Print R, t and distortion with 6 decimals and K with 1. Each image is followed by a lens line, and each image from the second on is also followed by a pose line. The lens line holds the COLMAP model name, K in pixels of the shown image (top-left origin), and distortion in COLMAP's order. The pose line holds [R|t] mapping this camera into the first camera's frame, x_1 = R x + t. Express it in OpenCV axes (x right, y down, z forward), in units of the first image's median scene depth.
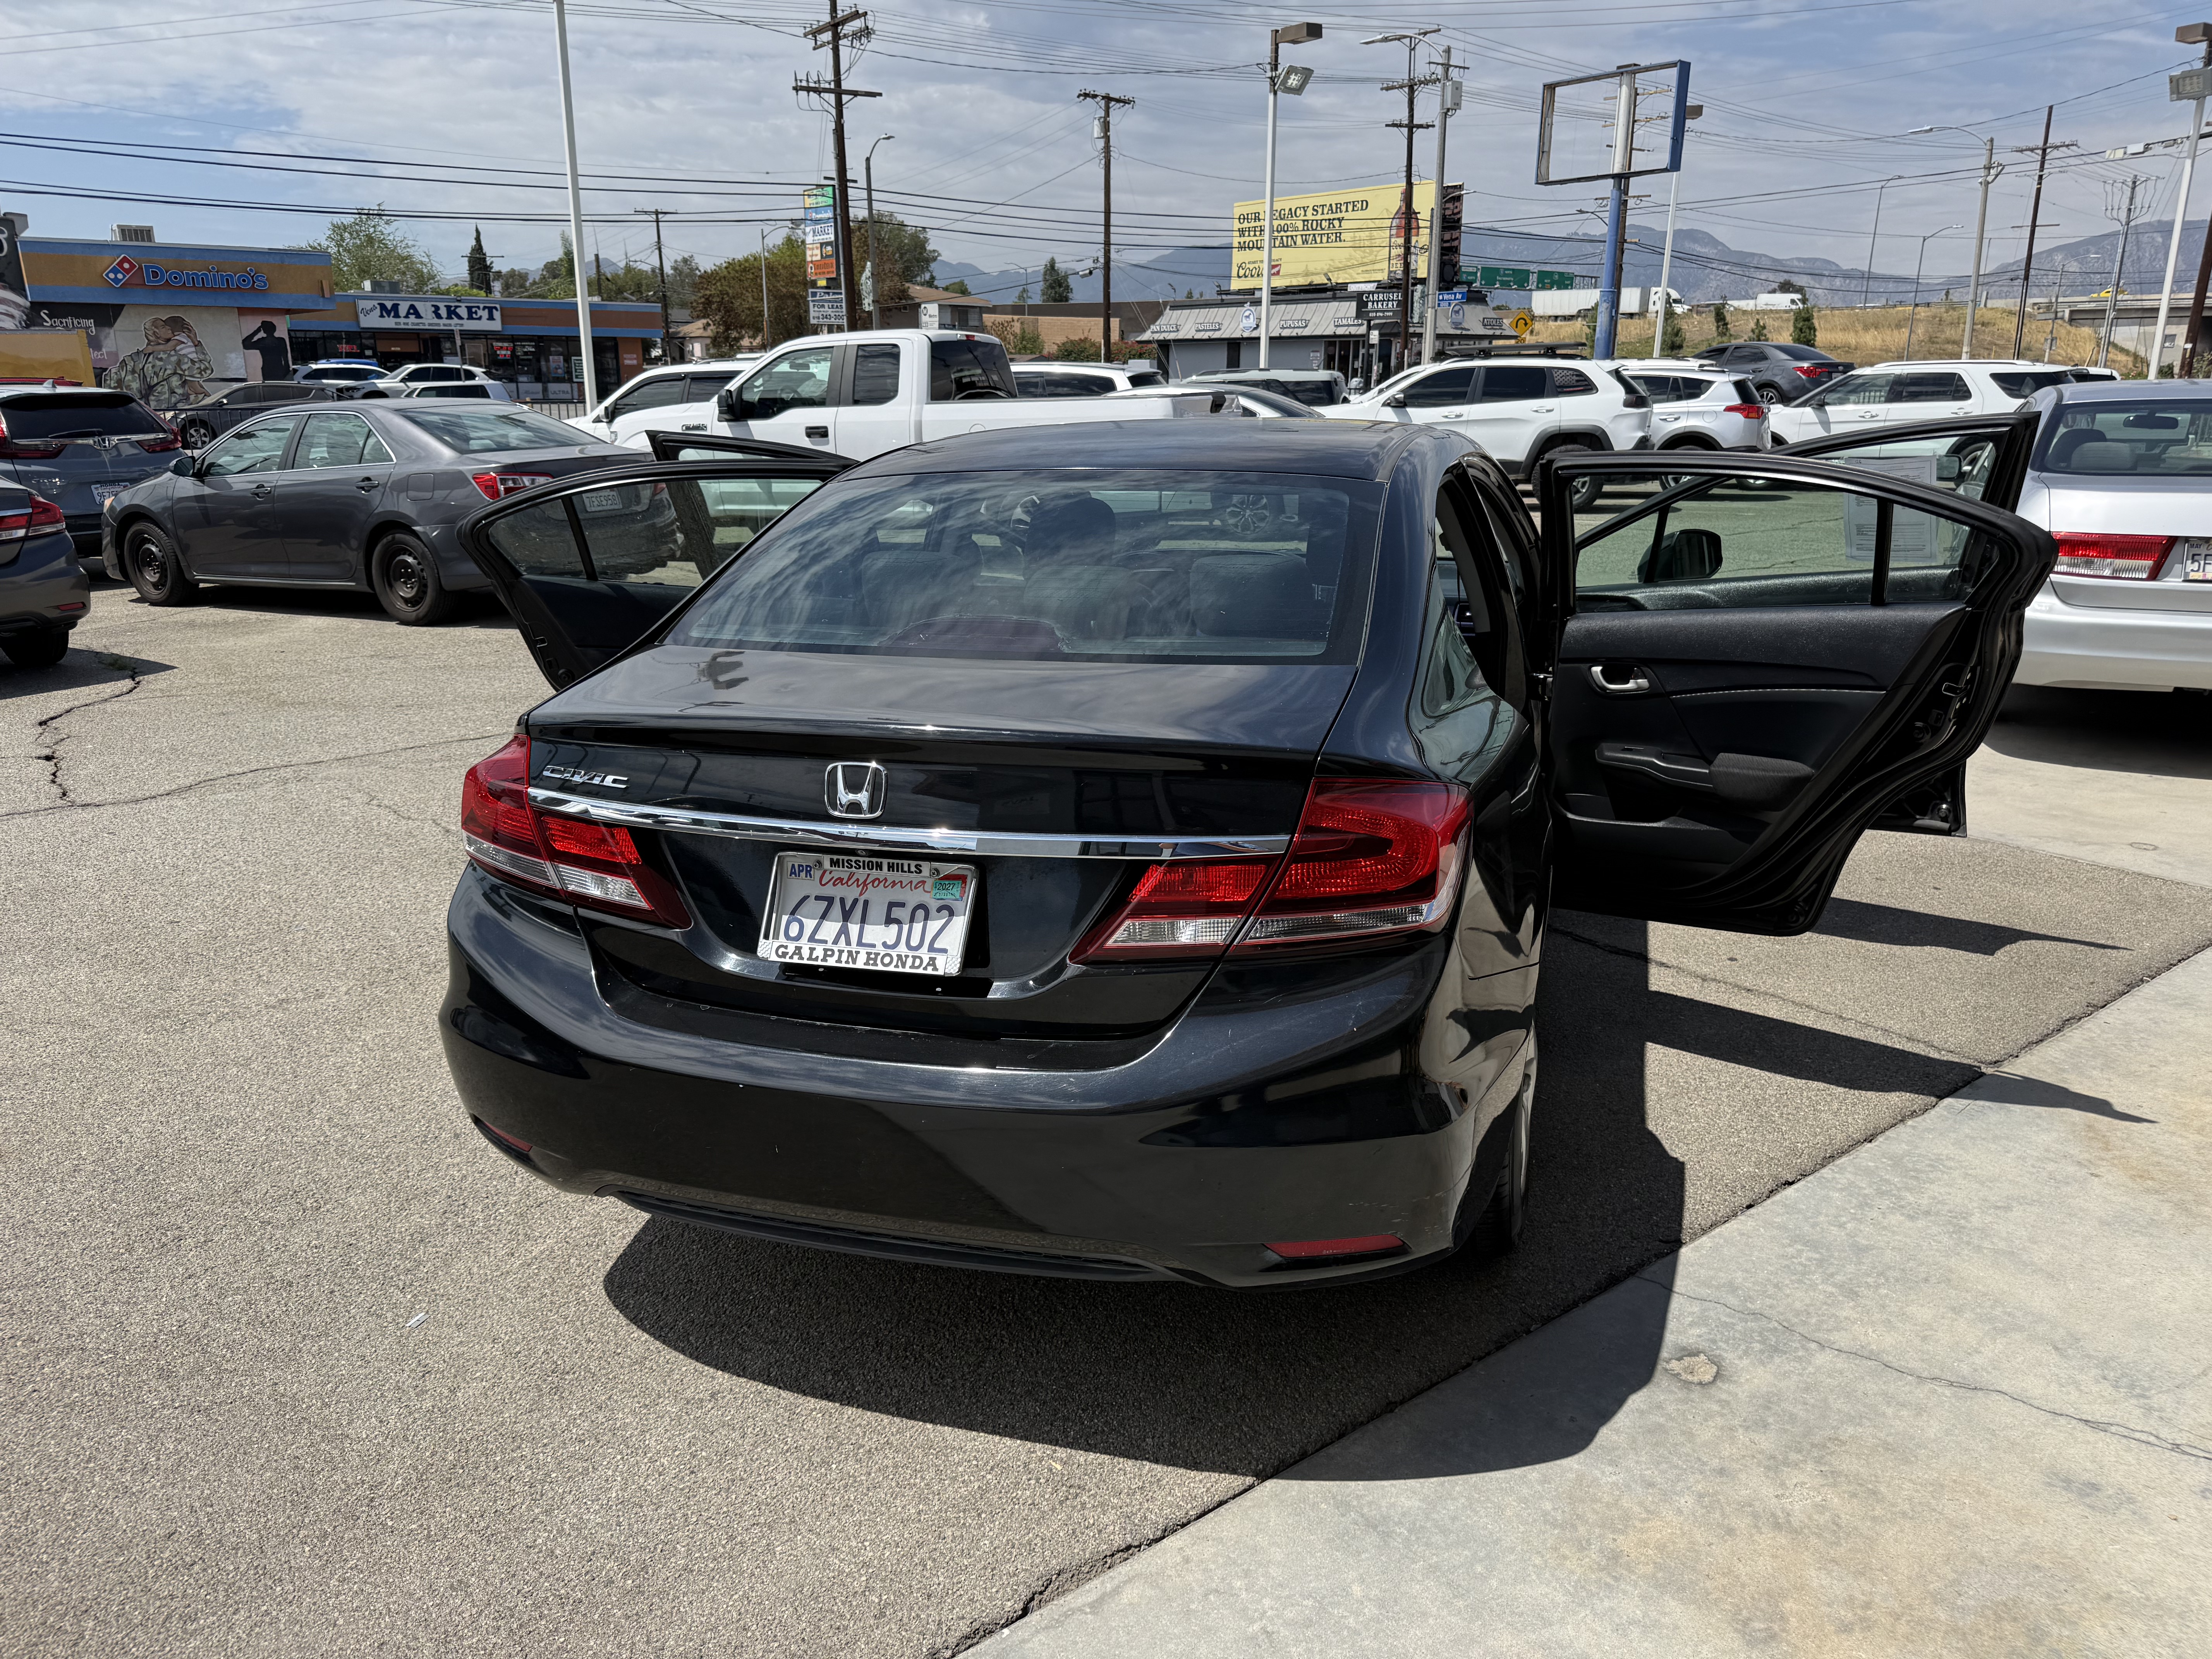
lens RADIAL K [[1573.9, 0, 1109.3], [0, 1573.9, 814.6], [0, 0, 1]] dist [0.008880, -0.017039]
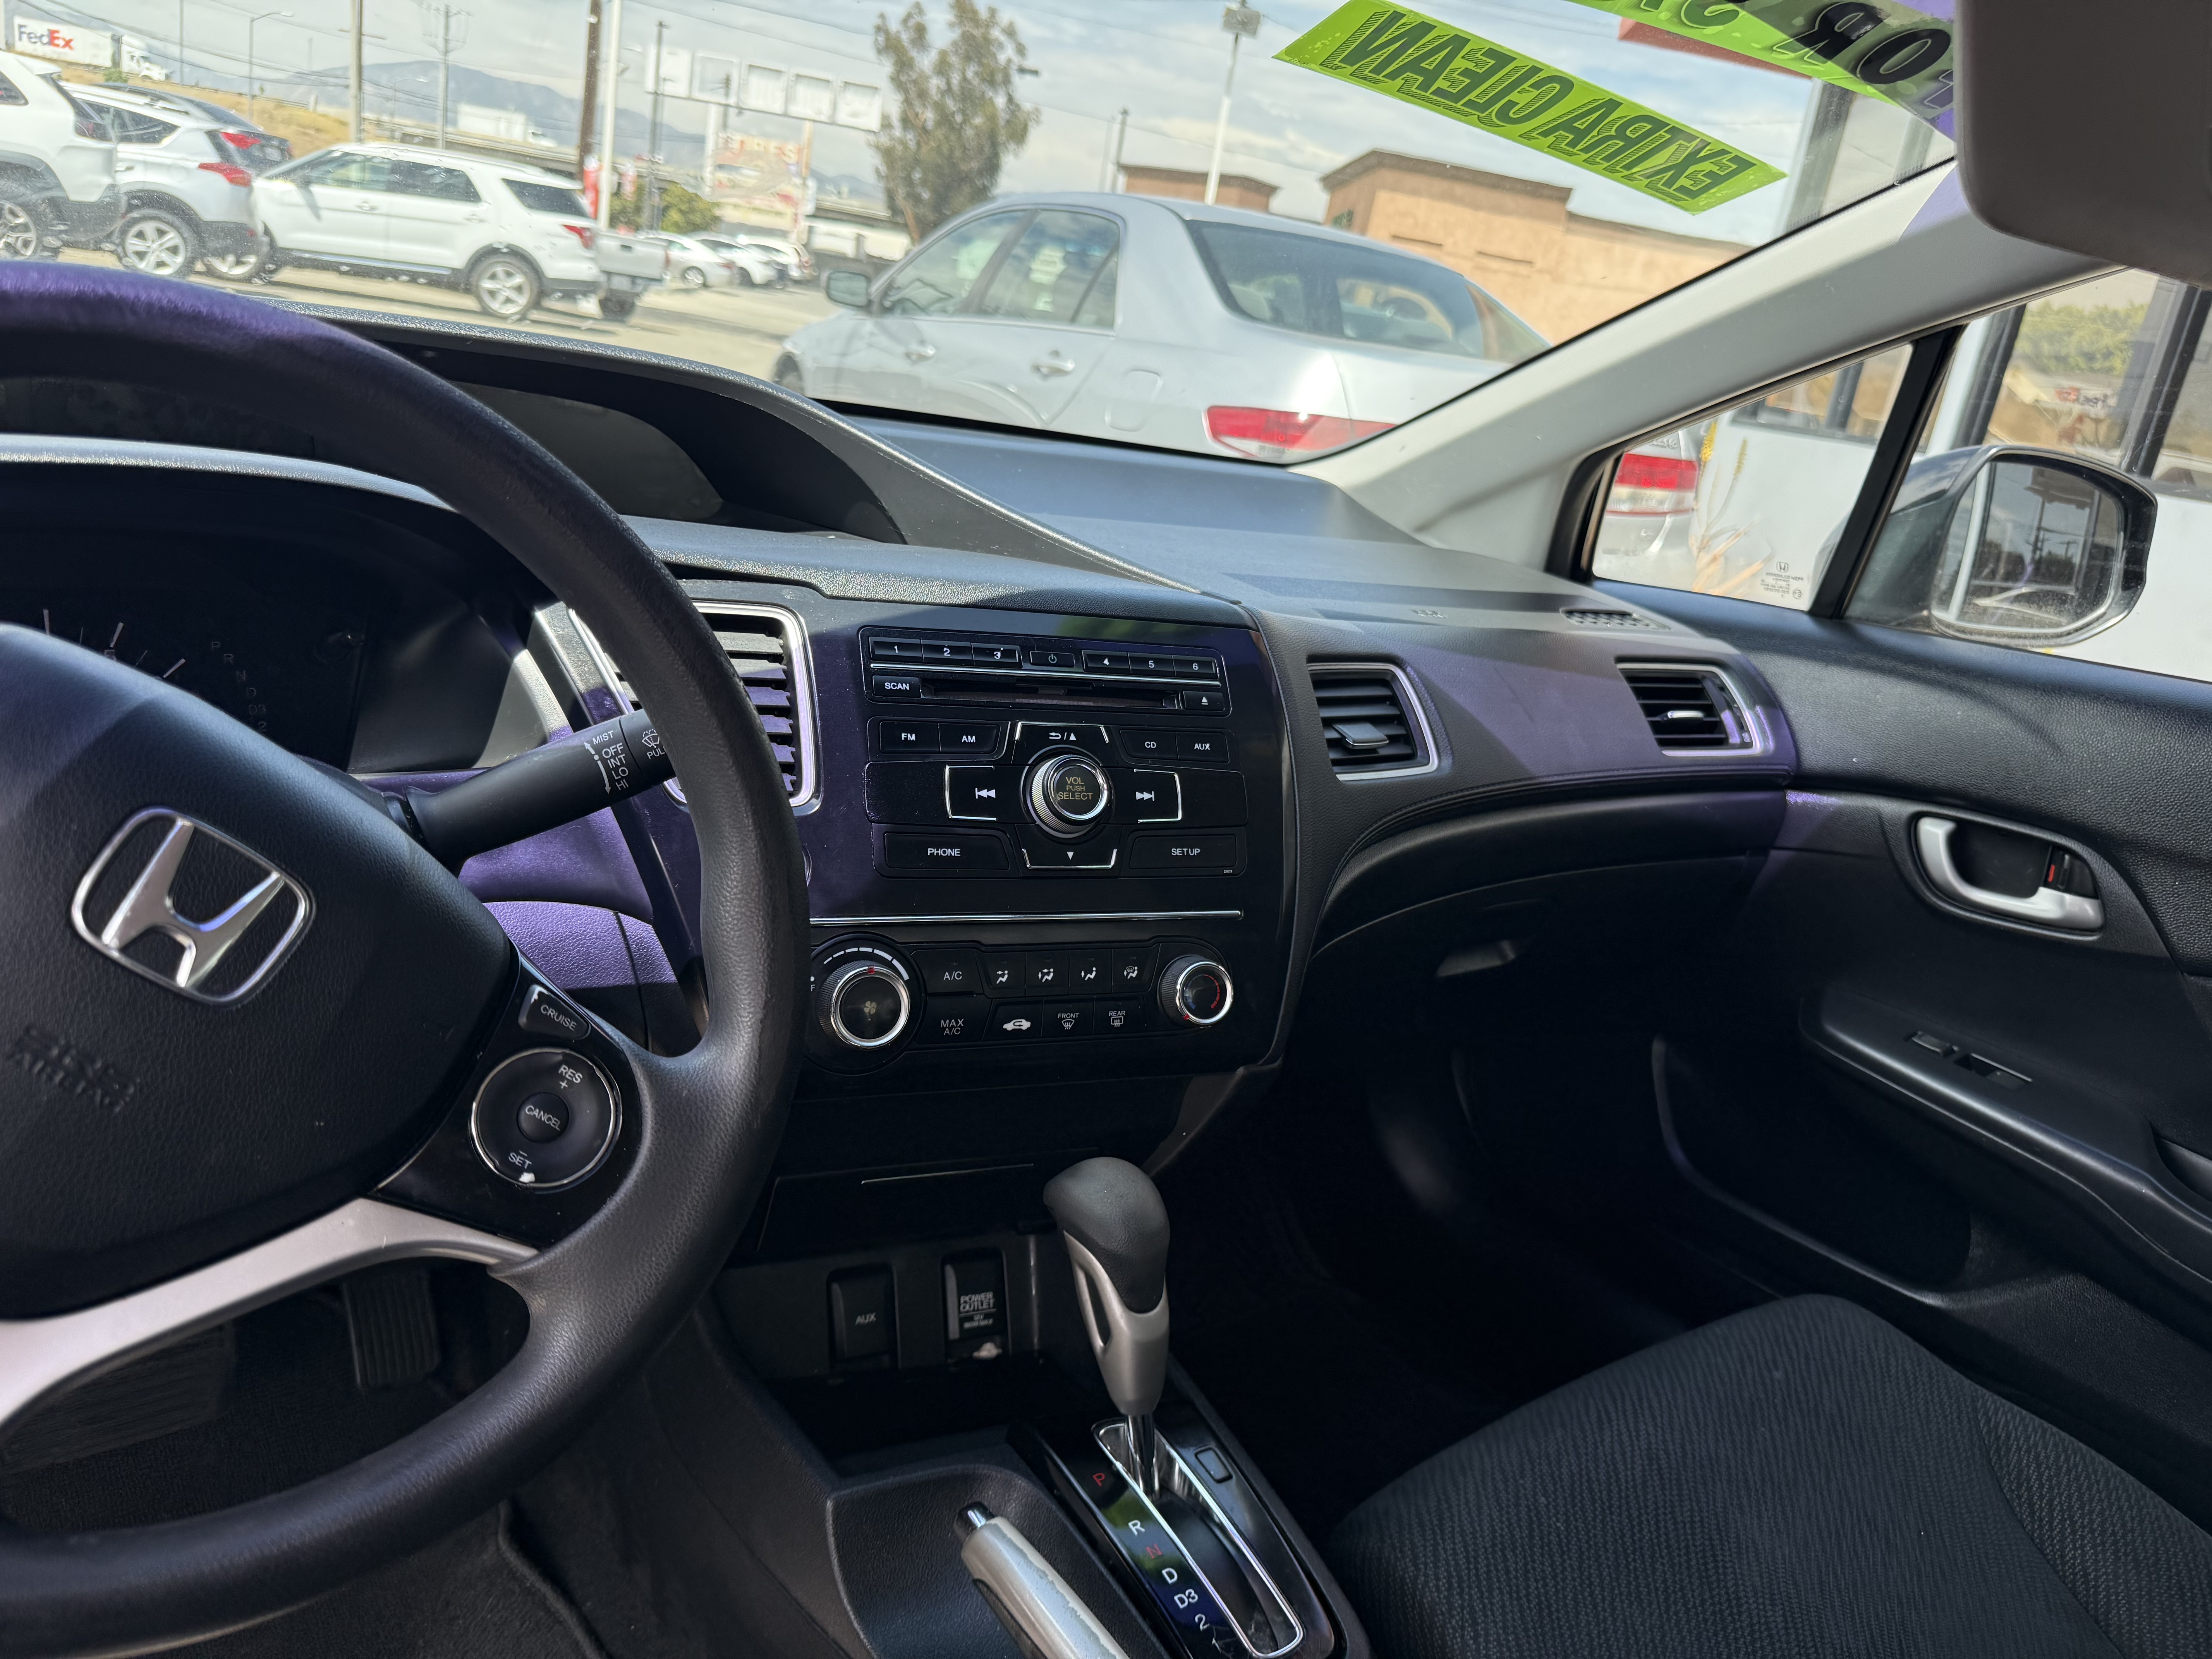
lens RADIAL K [[1573.9, 0, 1119.2], [0, 1573.9, 836.1], [0, 0, 1]] dist [0.008880, -0.017039]
pose [[0.577217, -0.161040, 0.800554, -0.003902], [0.060827, 0.986117, 0.154511, -0.032976], [-0.814322, -0.040491, 0.578999, 0.199608]]
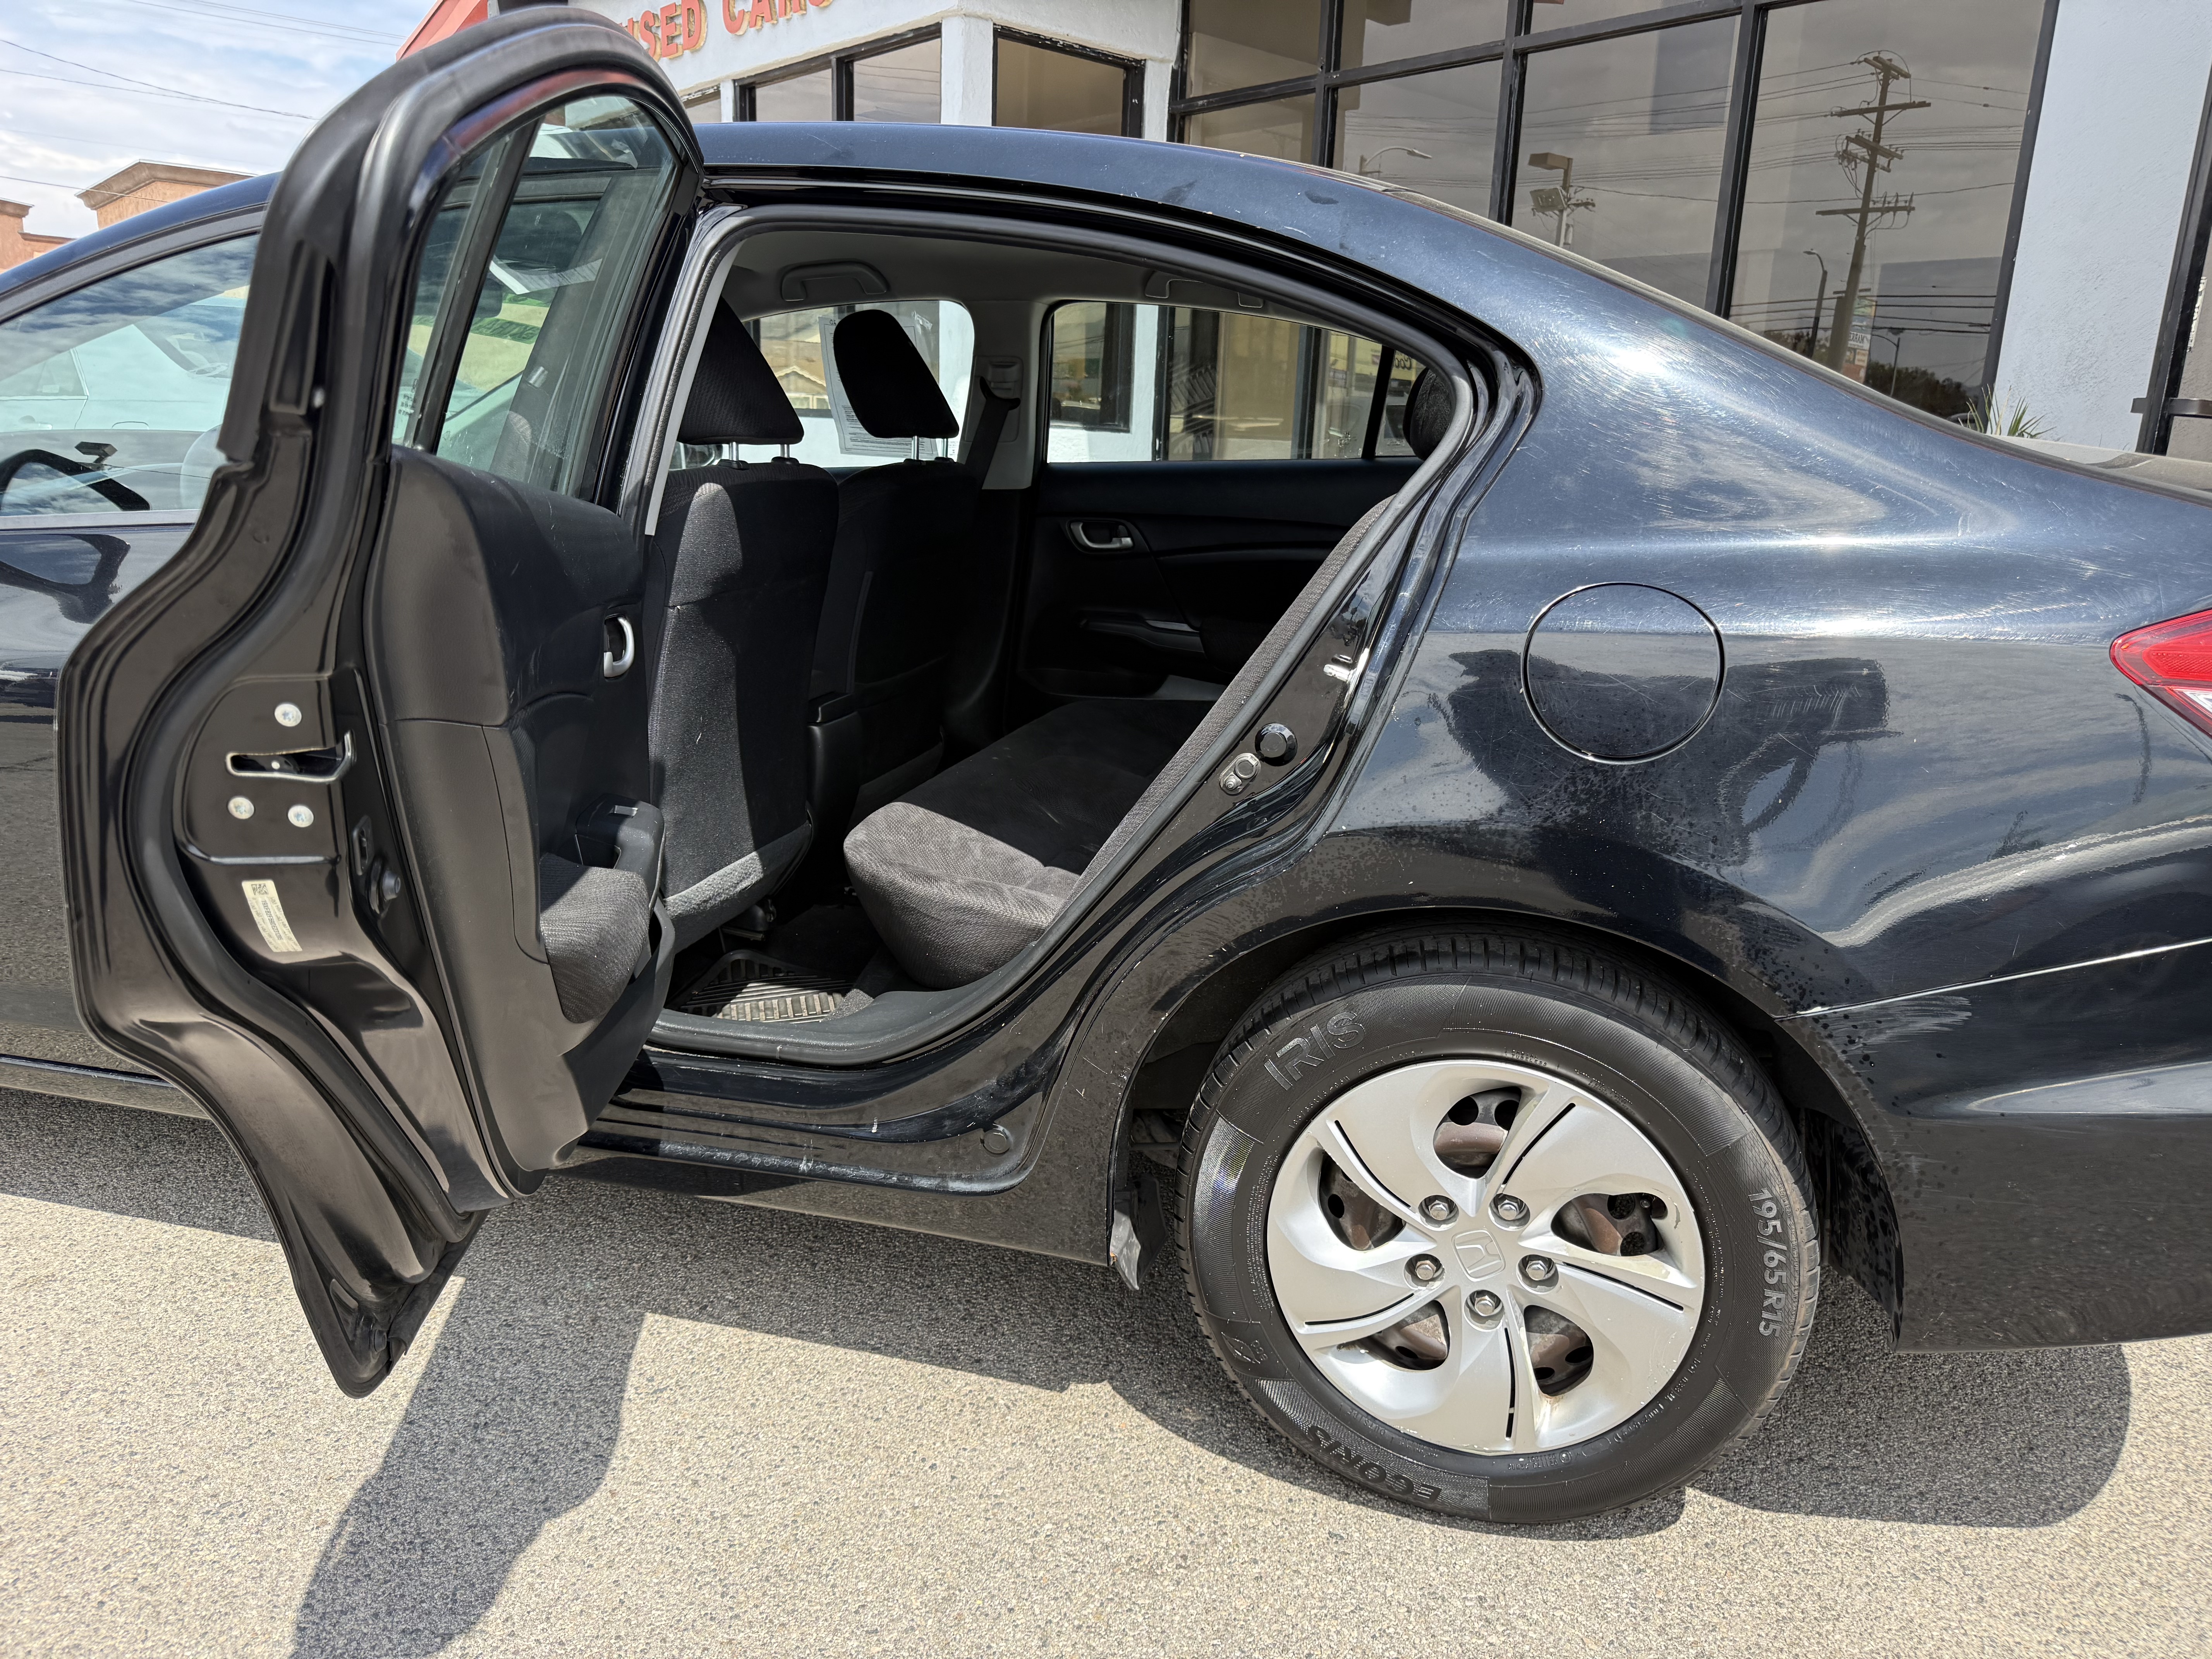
lens RADIAL K [[1573.9, 0, 1122.7], [0, 1573.9, 825.0], [0, 0, 1]] dist [0.008880, -0.017039]
pose [[-0.045695, -0.242579, 0.969055, -0.108843], [0.228343, 0.941849, 0.246536, -0.024287], [-0.972508, 0.232542, 0.012354, 0.166572]]
